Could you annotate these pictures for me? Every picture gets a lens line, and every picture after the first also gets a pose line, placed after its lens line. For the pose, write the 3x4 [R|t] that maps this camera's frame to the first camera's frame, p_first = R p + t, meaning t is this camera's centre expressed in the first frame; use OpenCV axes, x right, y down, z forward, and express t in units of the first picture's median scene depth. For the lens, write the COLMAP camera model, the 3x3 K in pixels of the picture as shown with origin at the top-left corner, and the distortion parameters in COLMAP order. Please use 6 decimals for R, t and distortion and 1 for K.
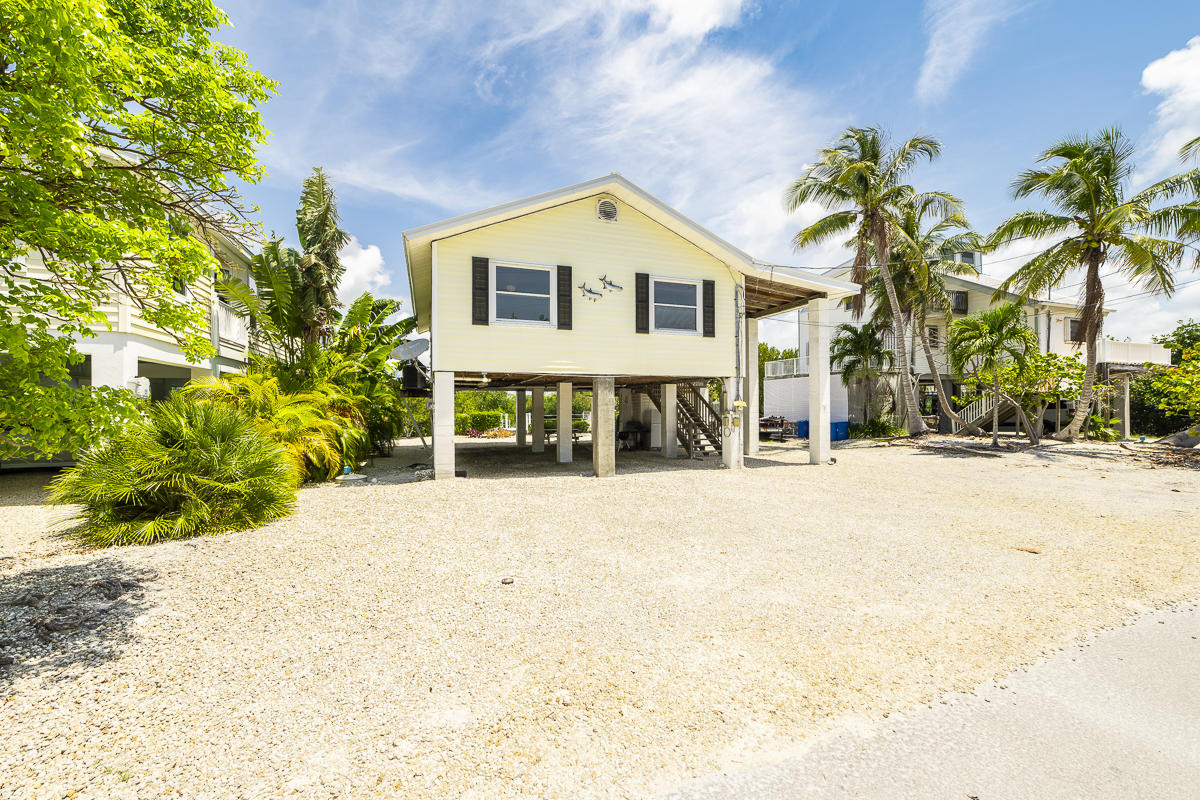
lens RADIAL K [[473.8, 0, 597.5], [0, 473.8, 413.8], [0, 0, 1]] dist [-0.003195, 0.002190]
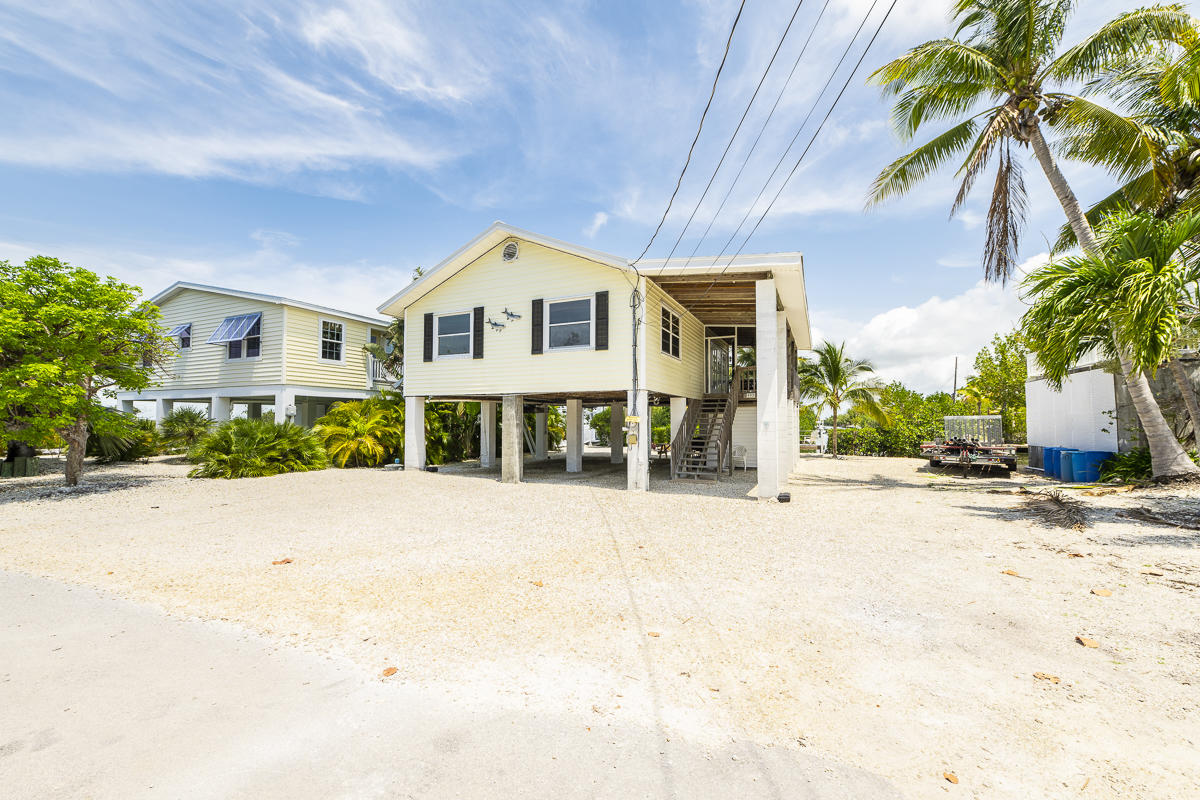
lens RADIAL K [[473.8, 0, 596.8], [0, 473.8, 408.2], [0, 0, 1]] dist [-0.003195, 0.002190]
pose [[0.705293, -0.012669, -0.708803, 0.935737], [-0.017503, 0.999224, -0.035277, -0.009920], [0.708700, 0.037287, 0.704524, 0.326862]]
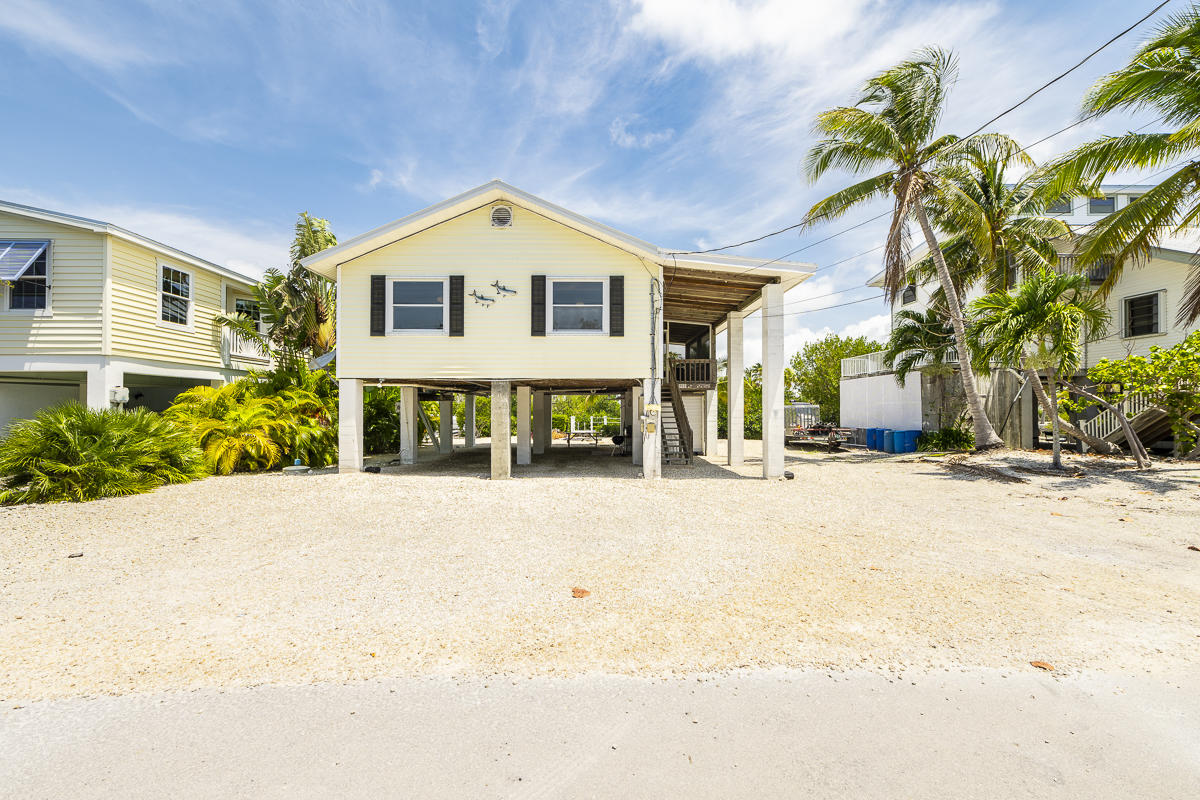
lens RADIAL K [[473.8, 0, 610.0], [0, 473.8, 406.1], [0, 0, 1]] dist [-0.003195, 0.002190]
pose [[0.942903, 0.001039, -0.333067, 0.549054], [-0.009422, 0.999678, -0.023556, -0.002112], [0.332935, 0.025349, 0.942609, 0.121277]]
